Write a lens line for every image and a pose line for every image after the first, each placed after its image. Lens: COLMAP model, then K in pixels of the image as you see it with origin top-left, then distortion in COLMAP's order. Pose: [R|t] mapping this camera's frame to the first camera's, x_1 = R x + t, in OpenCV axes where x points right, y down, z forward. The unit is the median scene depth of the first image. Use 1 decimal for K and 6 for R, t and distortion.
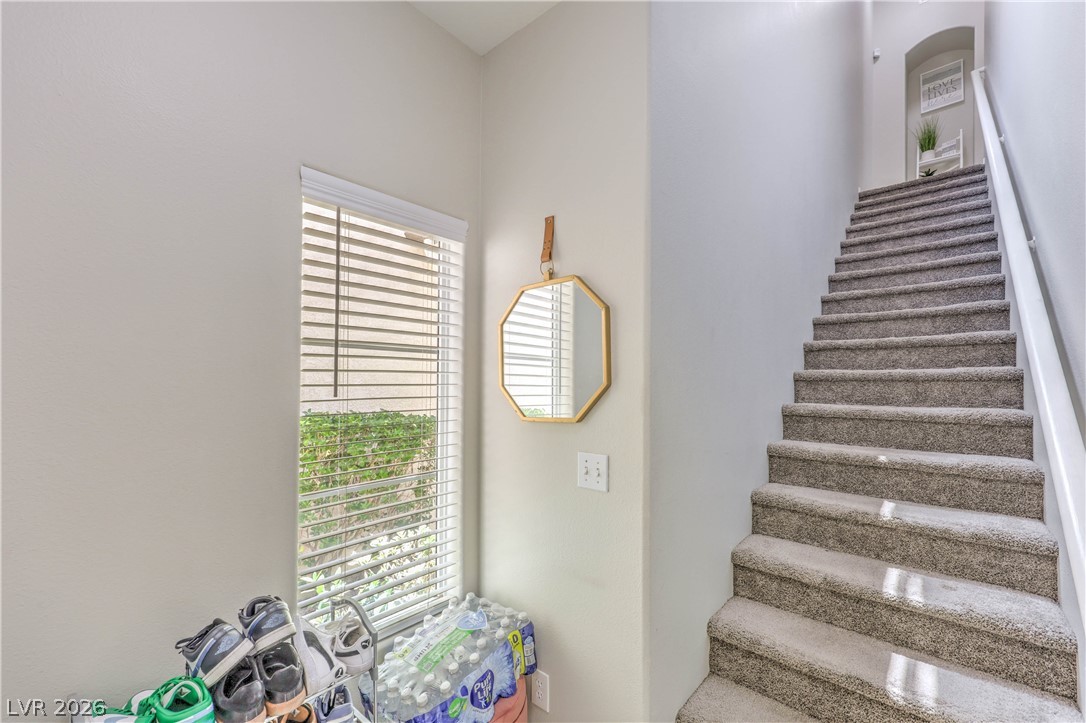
lens RADIAL K [[444.7, 0, 553.7], [0, 444.7, 380.7], [0, 0, 1]] dist [0.006525, -0.000231]
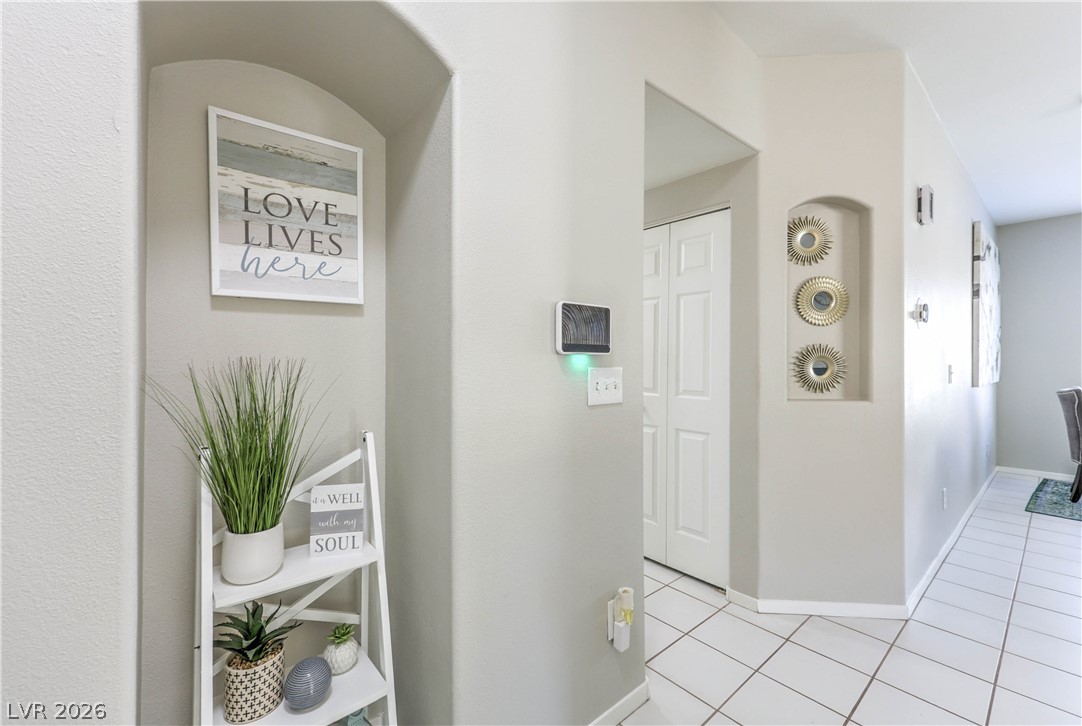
lens RADIAL K [[443.1, 0, 537.7], [0, 443.1, 357.1], [0, 0, 1]] dist [0.006525, -0.000231]
pose [[0.156917, 0.005162, 0.987598, 1.832402], [-0.001537, 0.999986, -0.004982, -1.623555], [-0.987611, -0.000736, 0.156923, 2.341239]]
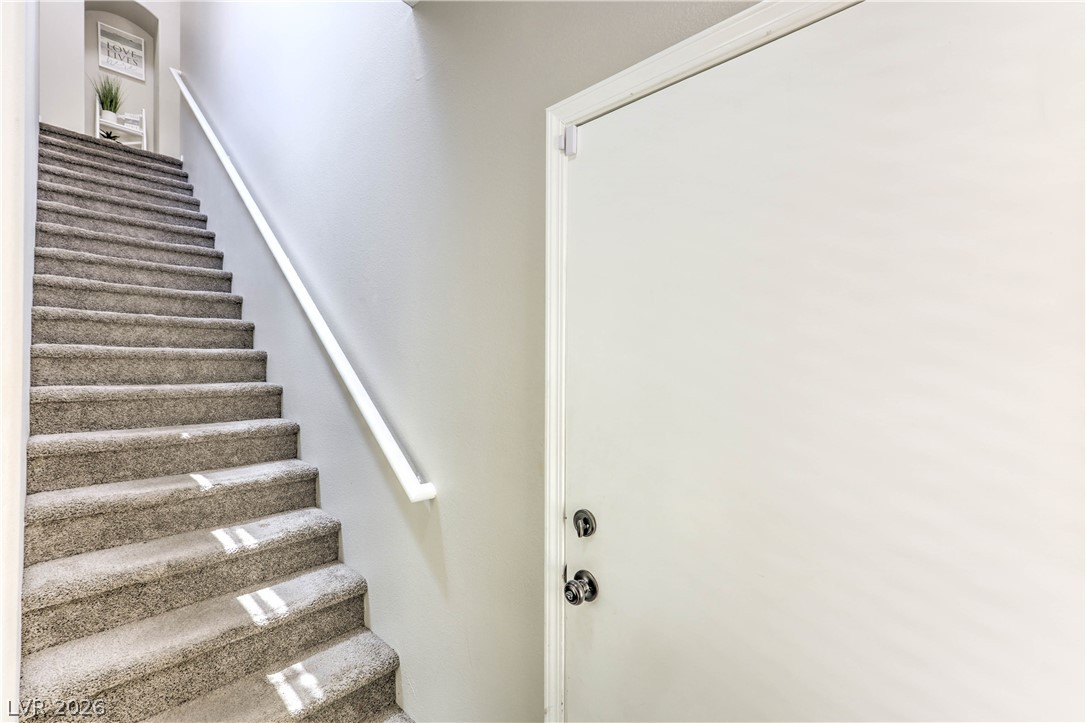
lens RADIAL K [[444.7, 0, 551.7], [0, 444.7, 368.8], [0, 0, 1]] dist [0.006525, -0.000231]
pose [[0.029580, -0.011602, 0.999495, -0.223397], [-0.016643, 0.999788, 0.012098, -0.004943], [-0.999424, -0.016992, 0.029381, 0.102426]]
